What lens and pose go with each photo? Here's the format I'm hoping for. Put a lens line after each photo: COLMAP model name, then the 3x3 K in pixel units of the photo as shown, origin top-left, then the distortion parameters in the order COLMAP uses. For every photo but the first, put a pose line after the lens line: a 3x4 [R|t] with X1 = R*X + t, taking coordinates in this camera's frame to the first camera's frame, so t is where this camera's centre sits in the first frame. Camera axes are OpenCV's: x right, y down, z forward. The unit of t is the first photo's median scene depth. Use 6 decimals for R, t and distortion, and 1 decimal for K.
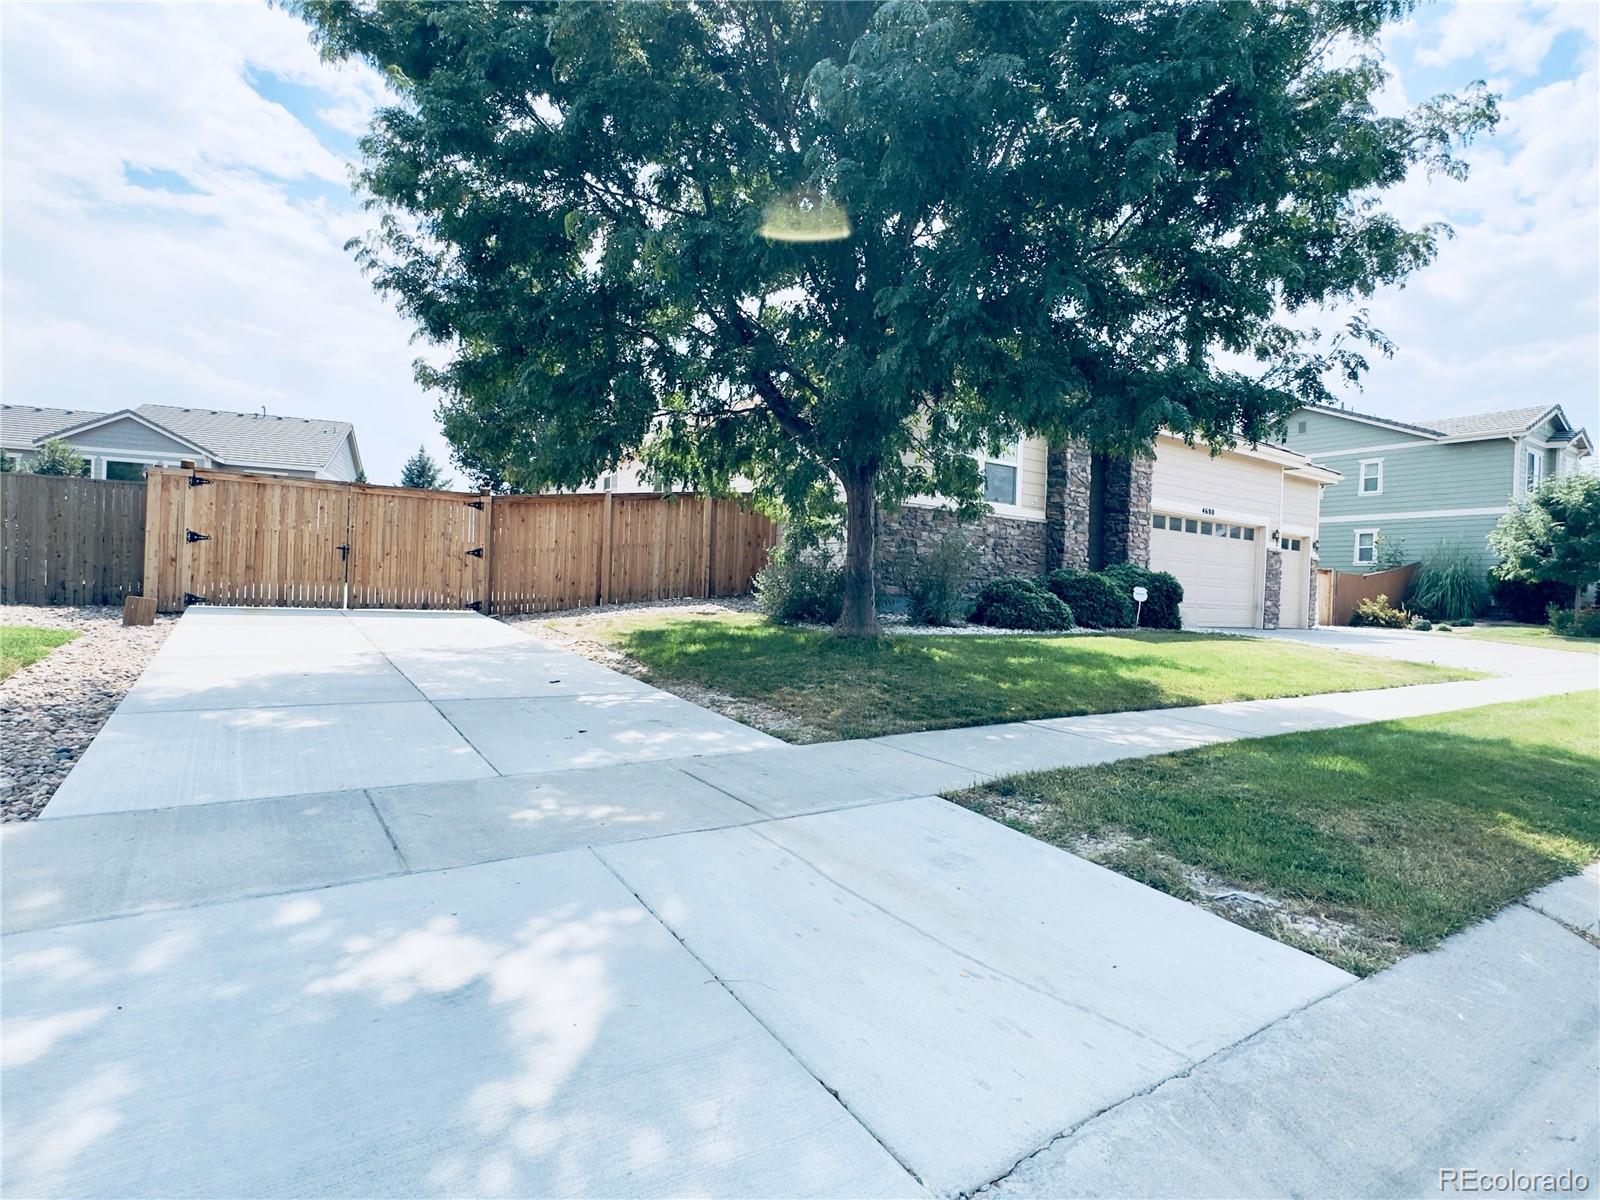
lens RADIAL K [[834.7, 0, 800.0], [0, 834.7, 600.0], [0, 0, 1]] dist [-0.021722, 0.014204]
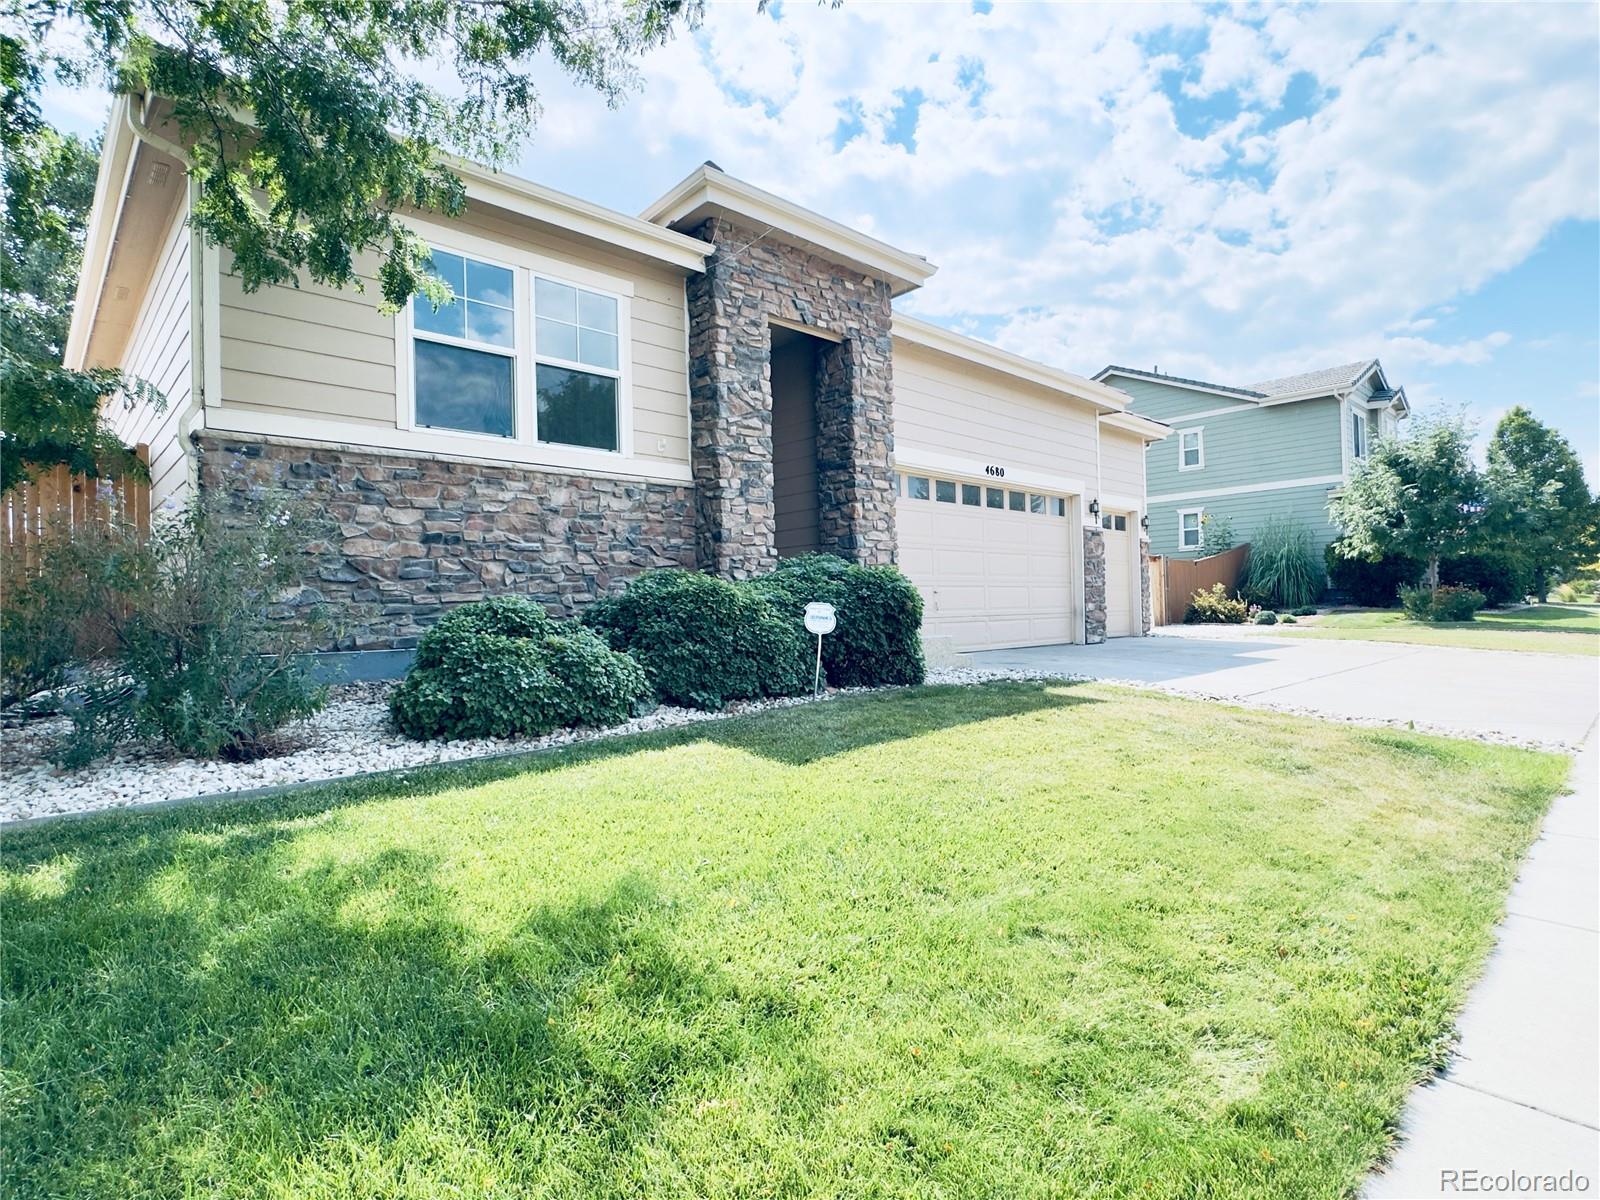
lens RADIAL K [[834.7, 0, 800.0], [0, 834.7, 600.0], [0, 0, 1]] dist [-0.021722, 0.014204]
pose [[0.982939, -0.056879, 0.174918, 0.195126], [0.059644, 0.998164, -0.010589, -0.007769], [-0.173995, 0.020841, 0.984526, 0.341032]]
